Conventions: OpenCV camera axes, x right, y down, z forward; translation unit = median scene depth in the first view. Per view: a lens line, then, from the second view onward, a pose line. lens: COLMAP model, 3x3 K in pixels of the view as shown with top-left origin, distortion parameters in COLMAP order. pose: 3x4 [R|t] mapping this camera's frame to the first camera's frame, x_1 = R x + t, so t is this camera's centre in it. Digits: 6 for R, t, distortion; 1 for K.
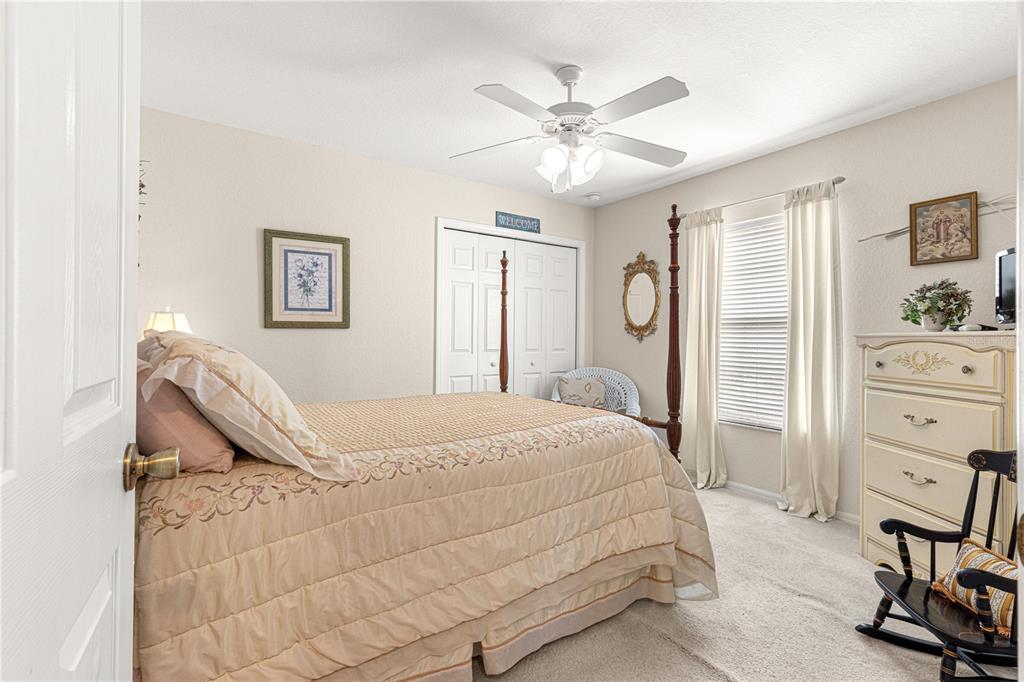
lens RADIAL K [[466.7, 0, 512.0], [0, 466.7, 341.0], [0, 0, 1]] dist [0.002366, 0.000121]
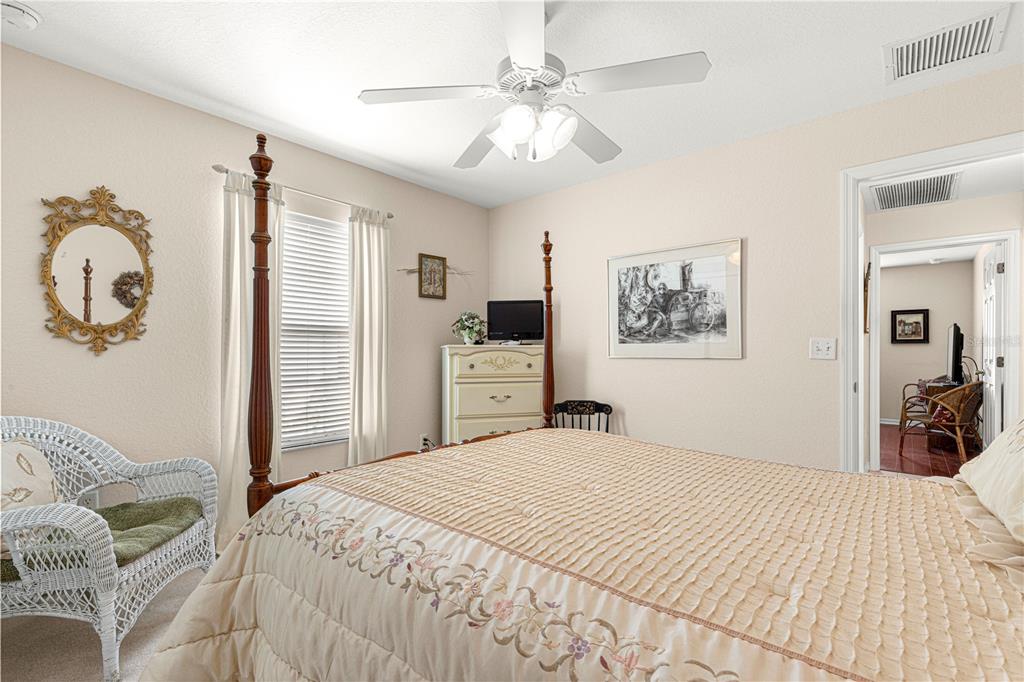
lens RADIAL K [[464.6, 0, 507.5], [0, 464.6, 345.5], [0, 0, 1]] dist [0.005153, 0.000022]
pose [[-0.250889, 0.000874, 0.968015, -0.565972], [0.000501, 1.000000, -0.000773, -0.012165], [-0.968016, 0.000291, -0.250890, 1.082120]]
